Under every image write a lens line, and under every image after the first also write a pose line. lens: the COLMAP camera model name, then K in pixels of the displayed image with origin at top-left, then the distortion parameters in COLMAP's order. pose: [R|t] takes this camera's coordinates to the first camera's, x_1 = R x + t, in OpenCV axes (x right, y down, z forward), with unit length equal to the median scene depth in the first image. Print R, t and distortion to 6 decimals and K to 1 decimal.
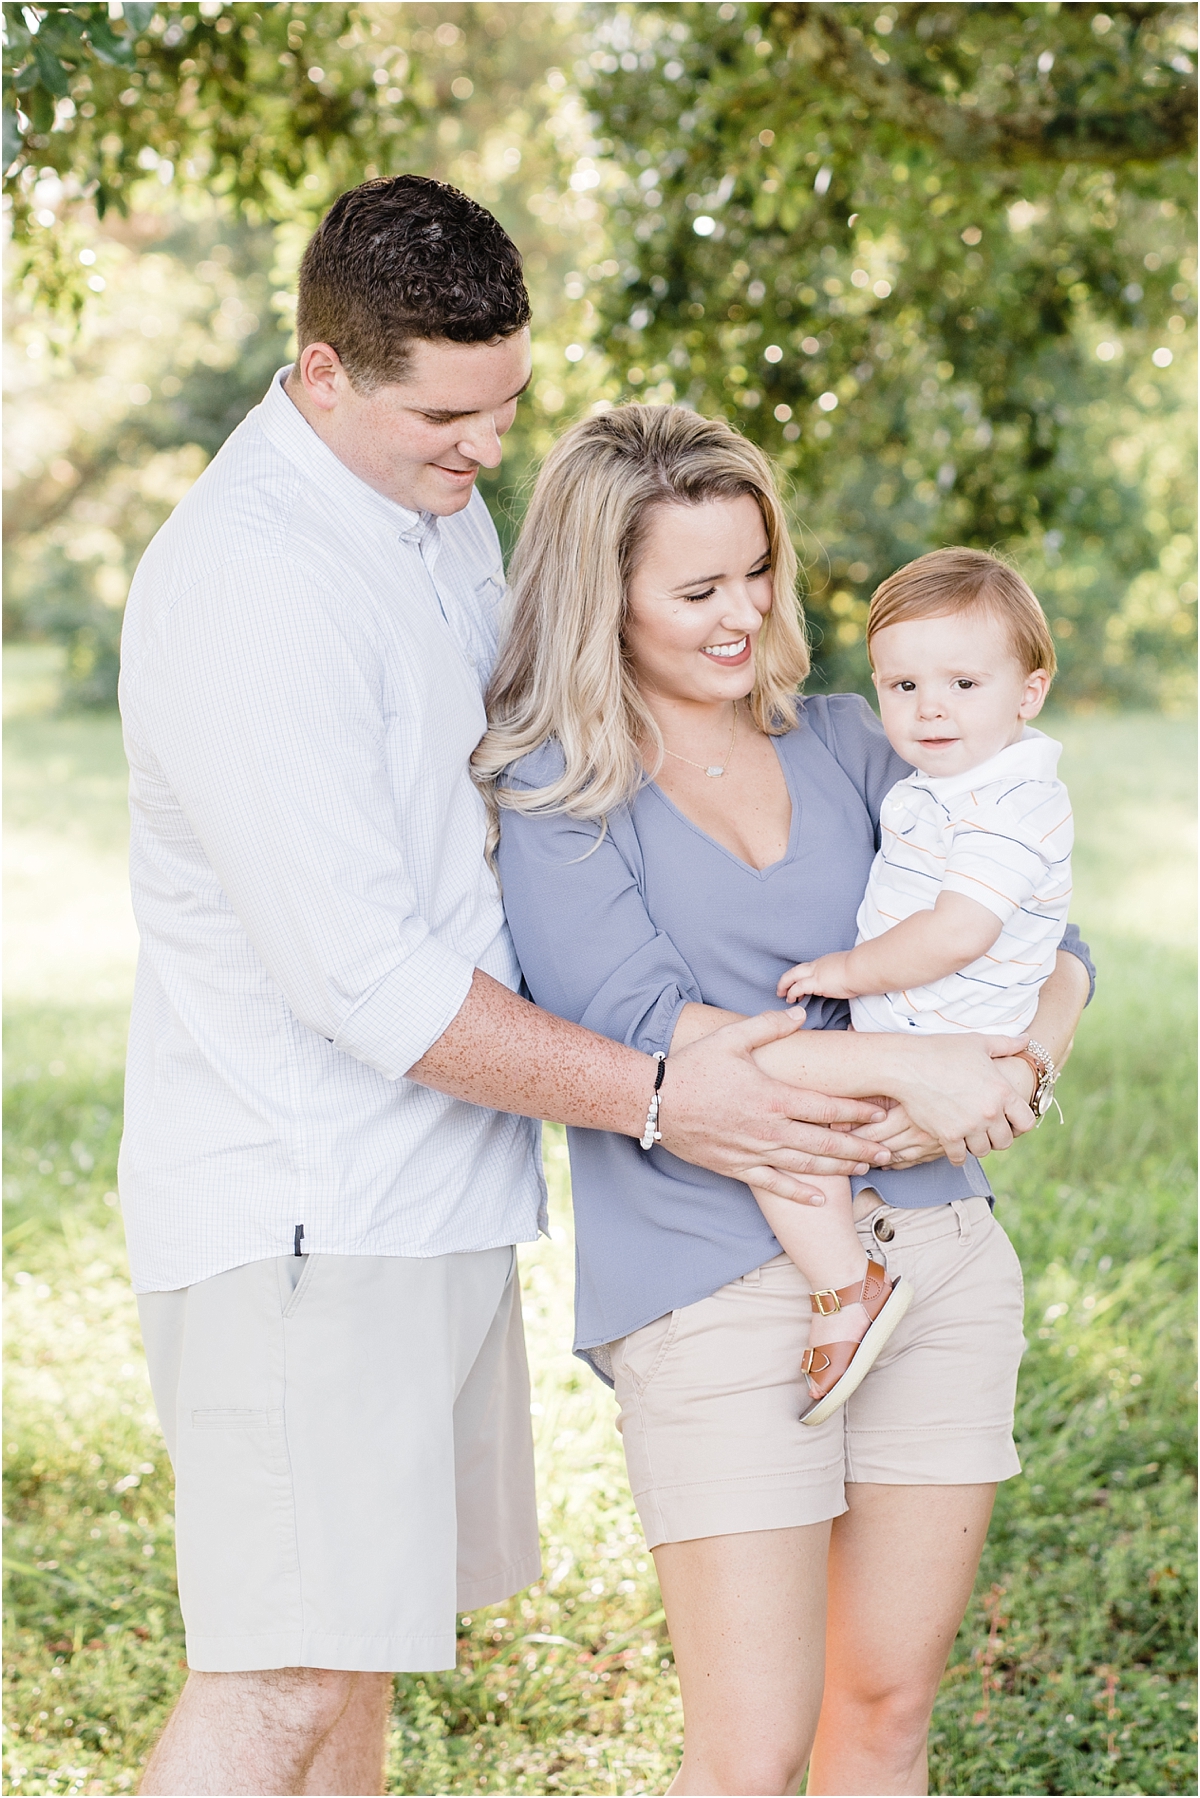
lens RADIAL K [[4941.8, 0, 672.3], [0, 4941.8, 898.5], [0, 0, 1]] dist [0.269751, 0.486663]
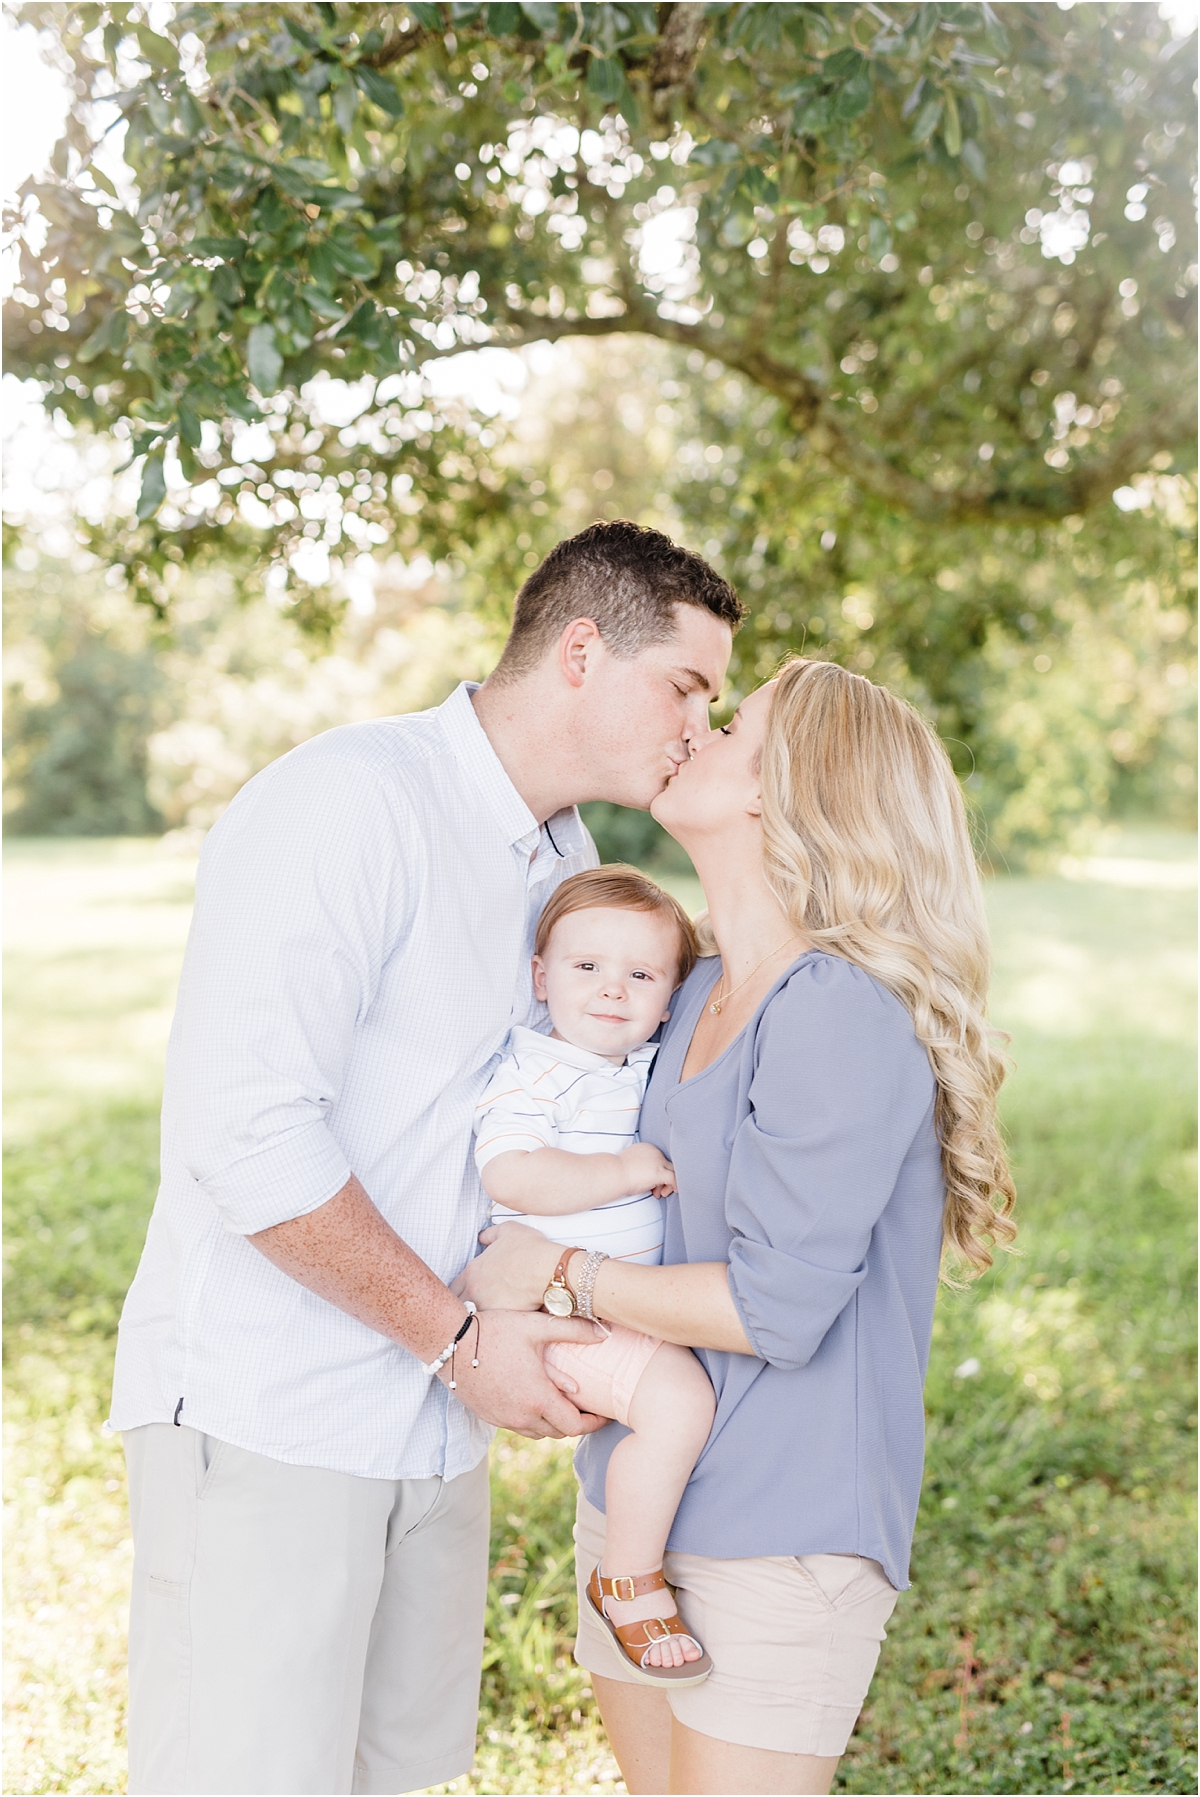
lens RADIAL K [[2617.6, 0, 600.0], [0, 2617.6, 898.5], [0, 0, 1]] dist [-0.116837, -0.030261]
pose [[0.998514, -0.002924, -0.054422, 0.004471], [0.001715, 0.999751, -0.022261, -0.021071], [0.054473, 0.022135, 0.998270, 0.220261]]
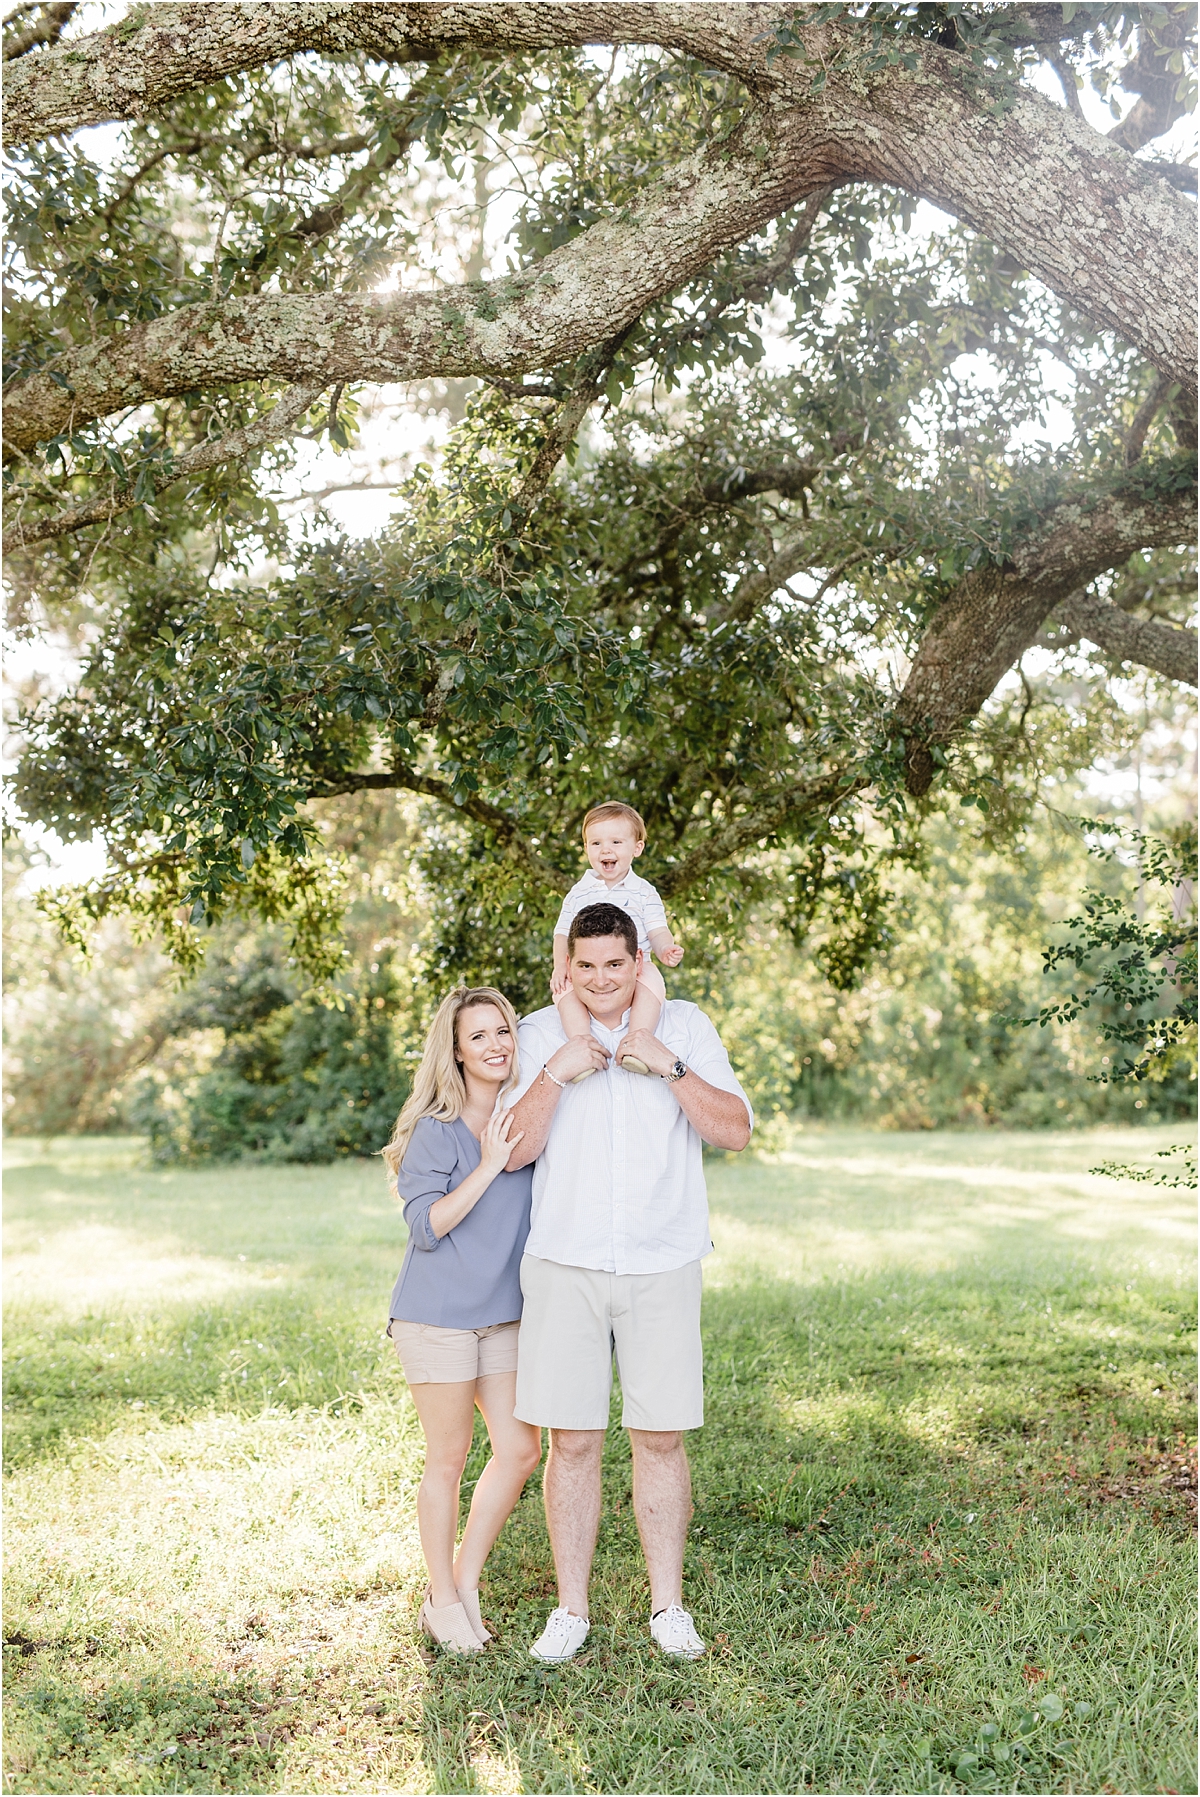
lens RADIAL K [[3109.8, 0, 600.0], [0, 3109.8, 898.5], [0, 0, 1]] dist [-0.006422, 0.093802]
pose [[0.999359, -0.000136, 0.035789, 0.013888], [0.004861, 0.991242, -0.131968, 0.037939], [-0.035458, 0.132057, 0.990608, -0.387846]]
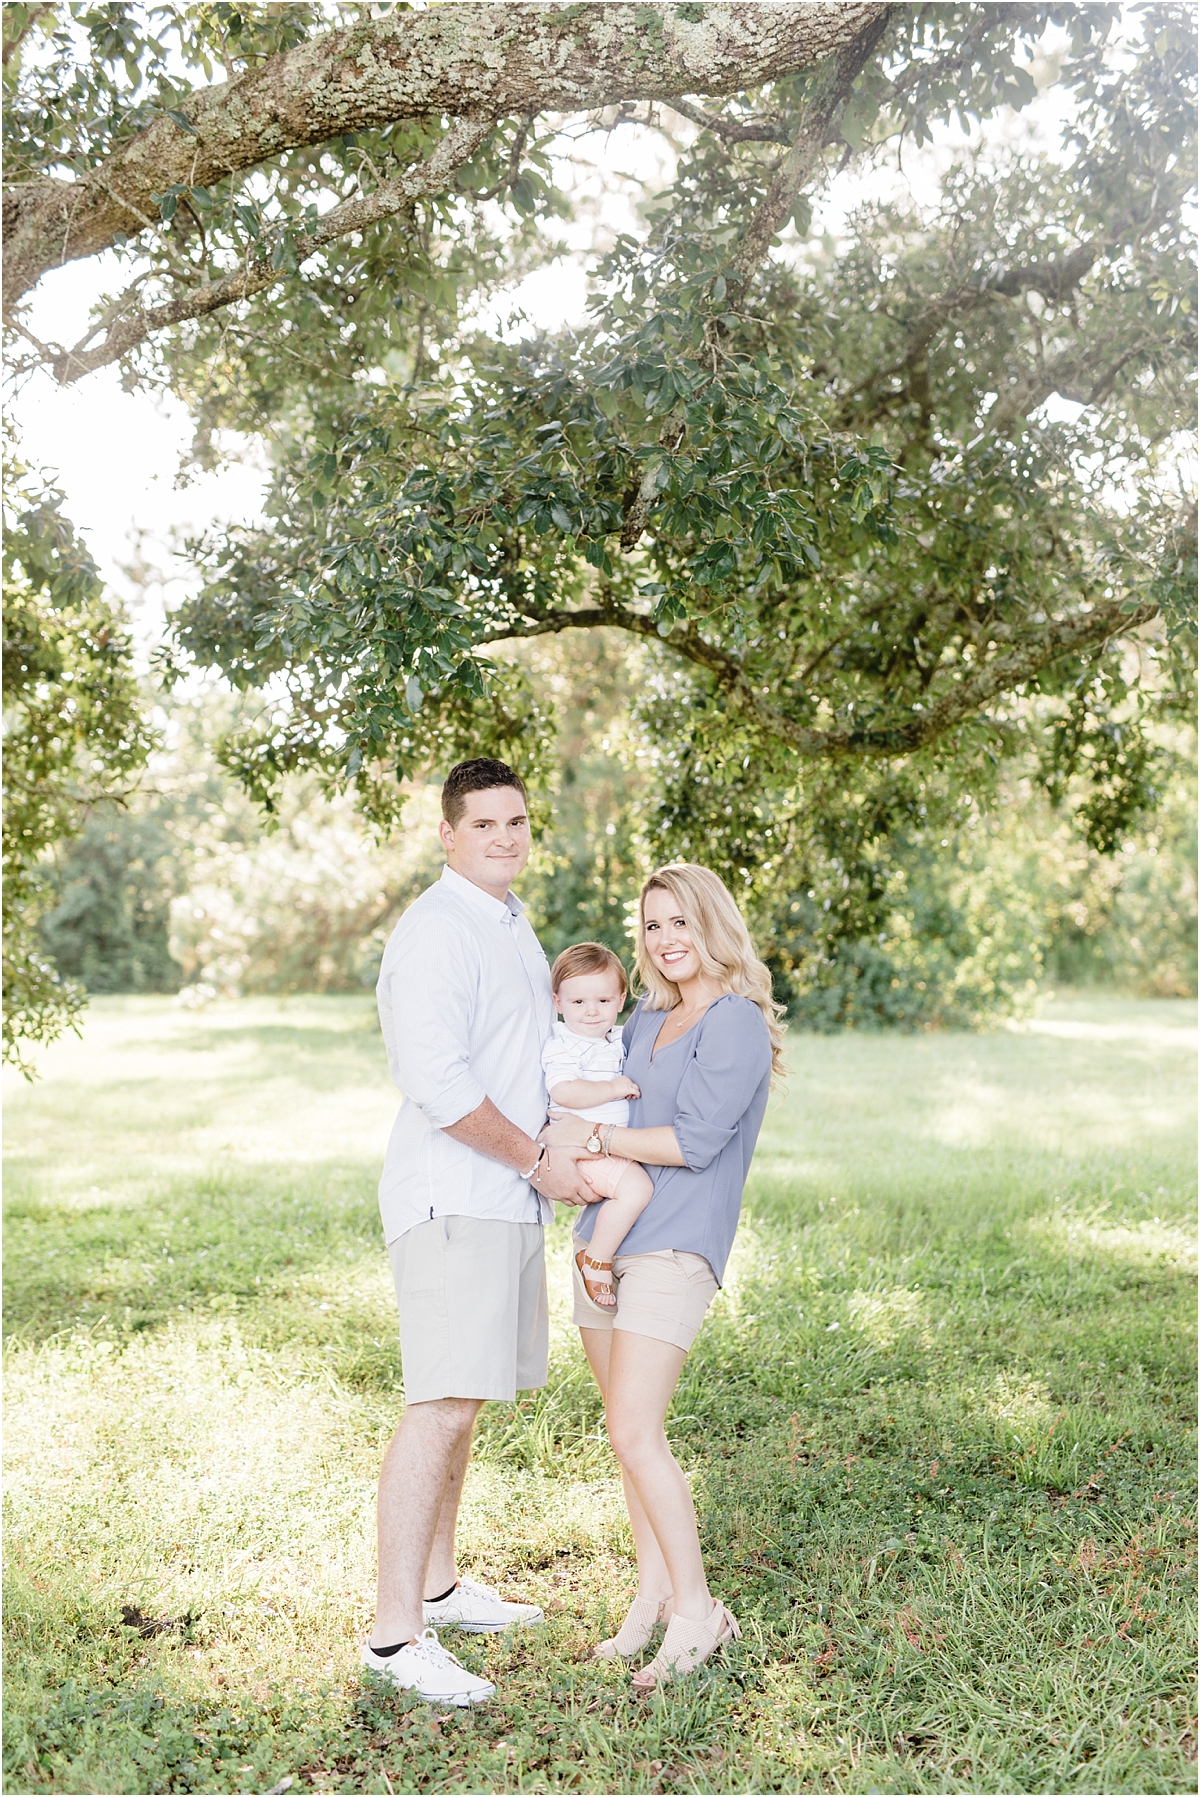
lens RADIAL K [[2979.2, 0, 541.3], [0, 2979.2, 920.0], [0, 0, 1]] dist [0.014687, -0.055487]
pose [[0.997786, 0.004381, -0.066361, 0.024682], [-0.009587, 0.996881, -0.078333, 0.016953], [0.065811, 0.078796, 0.994716, -0.206278]]
